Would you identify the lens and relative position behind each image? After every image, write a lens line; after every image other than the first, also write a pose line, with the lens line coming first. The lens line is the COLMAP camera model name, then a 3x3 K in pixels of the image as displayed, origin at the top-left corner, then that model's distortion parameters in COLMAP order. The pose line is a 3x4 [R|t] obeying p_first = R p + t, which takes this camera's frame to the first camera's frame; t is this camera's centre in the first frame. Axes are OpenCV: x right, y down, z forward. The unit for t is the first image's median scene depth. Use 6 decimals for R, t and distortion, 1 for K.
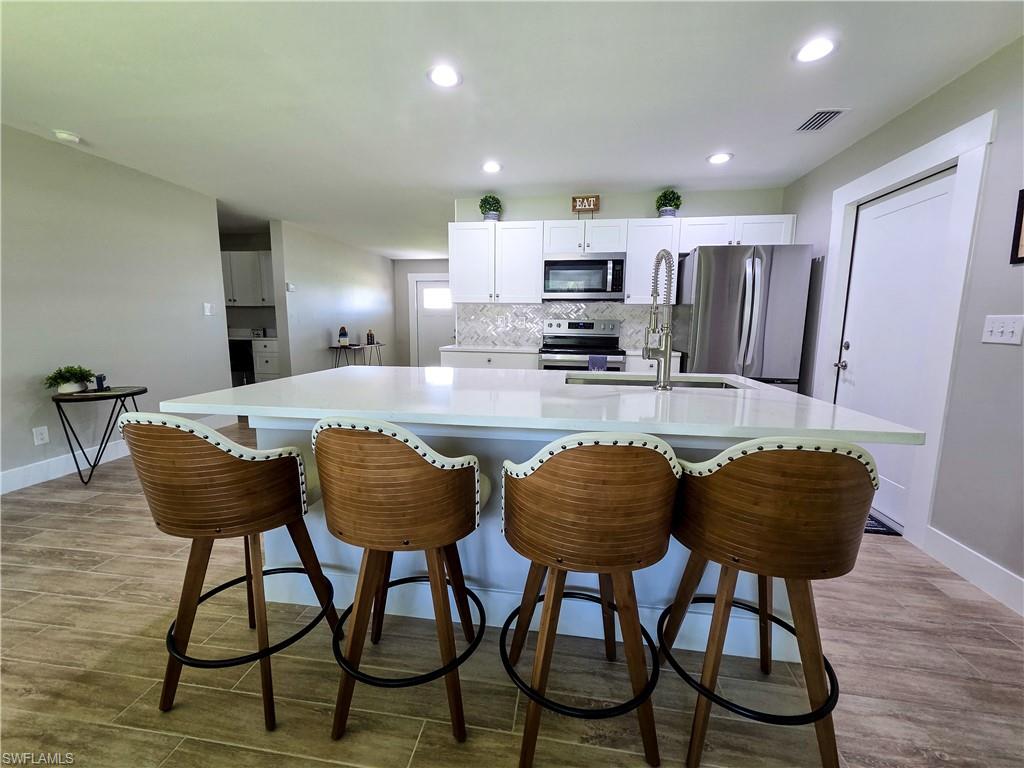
lens RADIAL K [[419.3, 0, 510.3], [0, 419.3, 382.5], [0, 0, 1]] dist [0.004416, -0.001561]
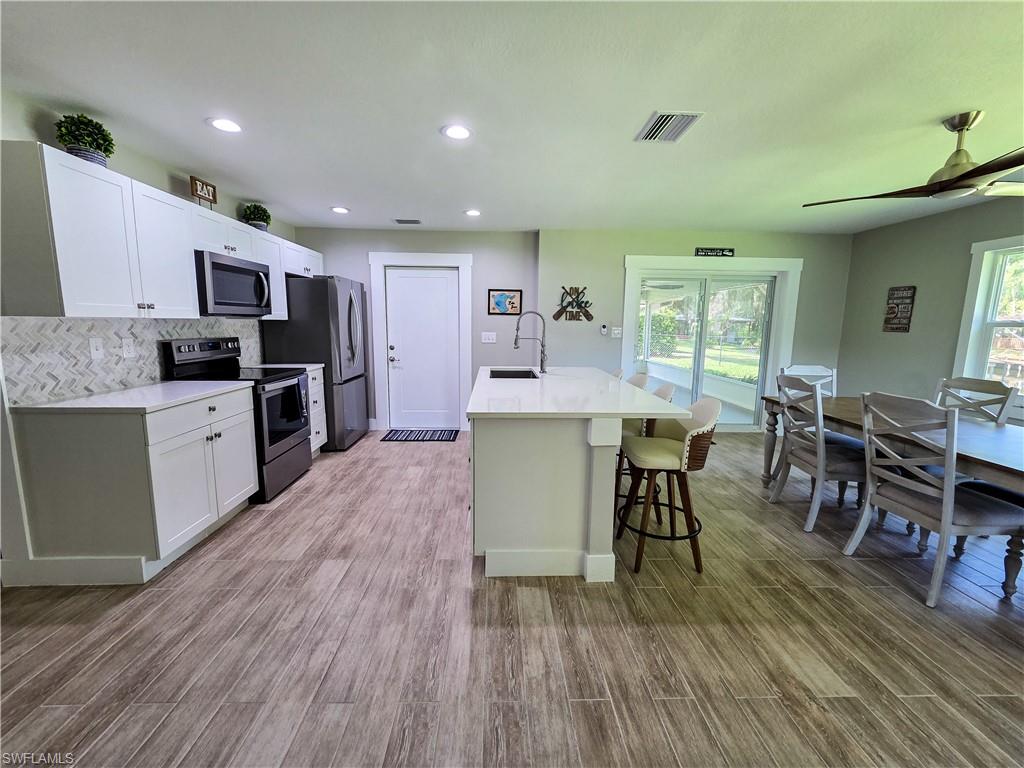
lens RADIAL K [[419.3, 0, 512.6], [0, 419.3, 380.2], [0, 0, 1]] dist [0.004416, -0.001561]
pose [[-0.186110, -0.148360, 0.971263, -0.761615], [0.125789, 0.976802, 0.173309, -0.150654], [-0.974444, 0.154429, -0.163131, 0.644166]]
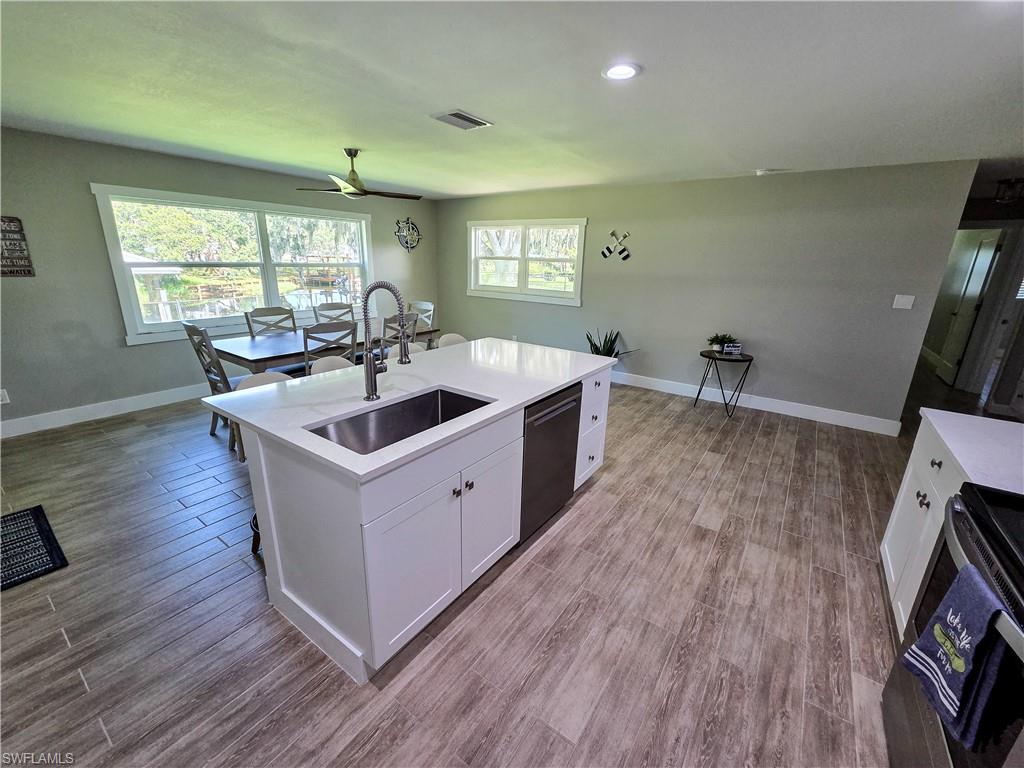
lens RADIAL K [[419.3, 0, 511.4], [0, 419.3, 378.4], [0, 0, 1]] dist [0.004416, -0.001561]
pose [[-0.458057, 0.227311, -0.859368, 0.504505], [-0.158578, 0.930349, 0.330611, -0.211153], [0.874664, 0.287716, -0.390107, 0.756093]]
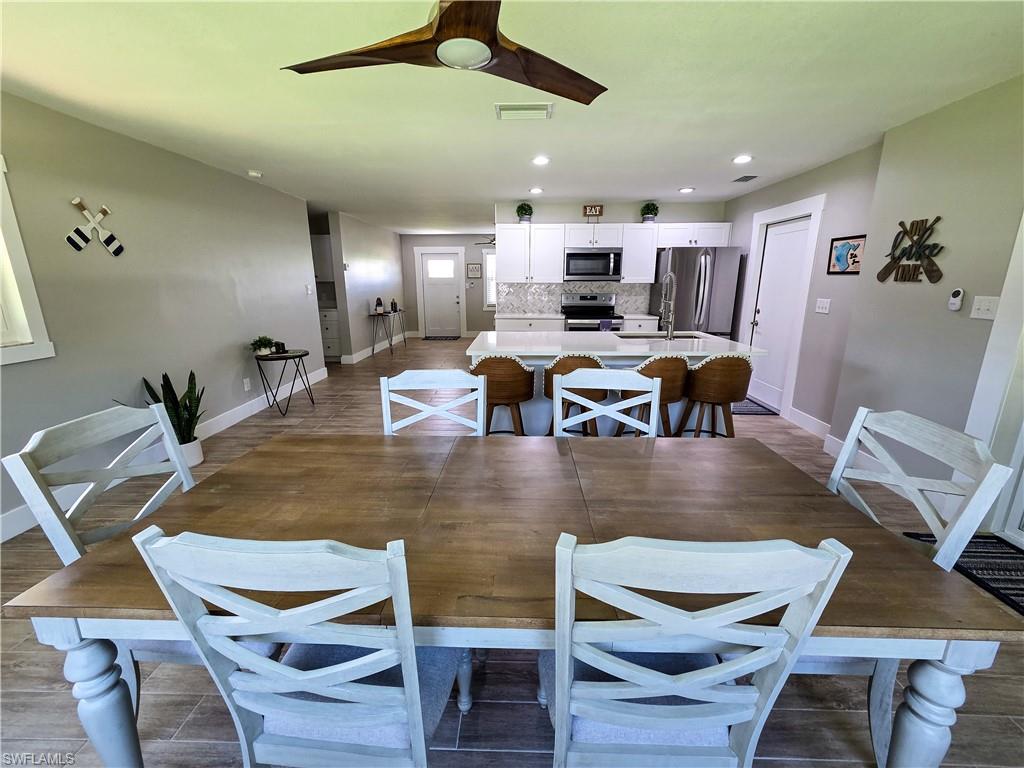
lens RADIAL K [[419.3, 0, 509.2], [0, 419.3, 382.1], [0, 0, 1]] dist [0.004416, -0.001561]
pose [[0.993076, -0.039096, 0.110780, -0.289233], [0.028018, 0.994609, 0.099842, -0.002275], [-0.114086, -0.096046, 0.988817, -0.432899]]
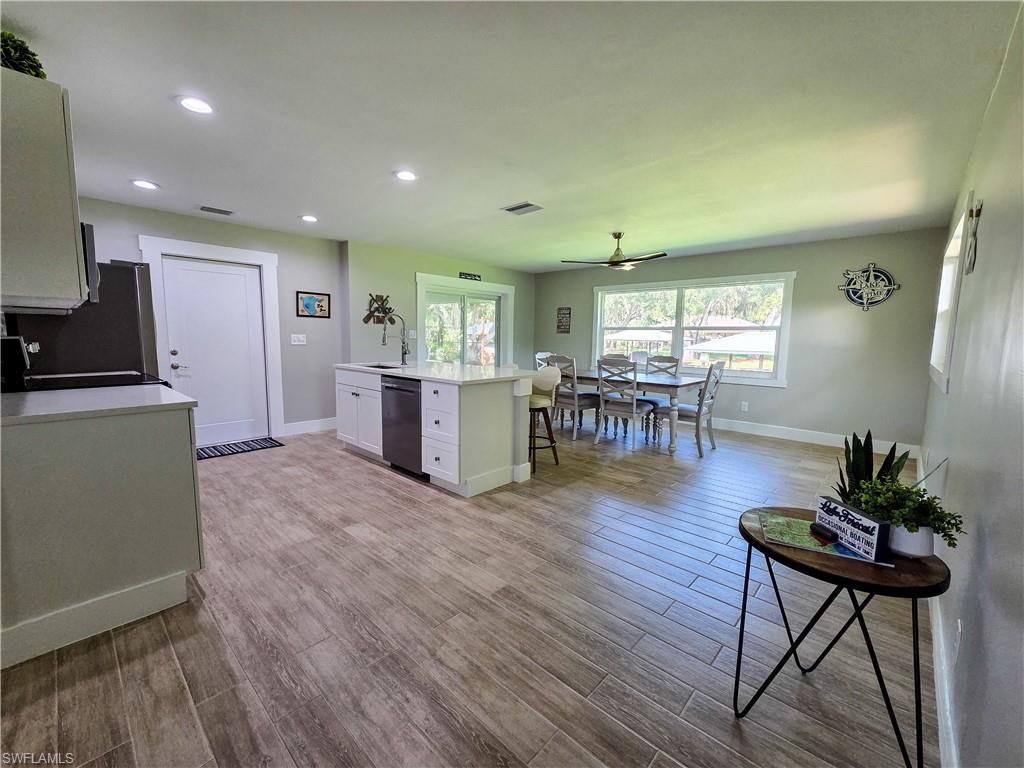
lens RADIAL K [[419.3, 0, 511.3], [0, 419.3, 379.5], [0, 0, 1]] dist [0.004416, -0.001561]
pose [[-0.825759, -0.079311, 0.558419, -0.746788], [0.058640, 0.972627, 0.224853, -0.198163], [-0.560966, 0.218419, -0.798505, 1.191546]]
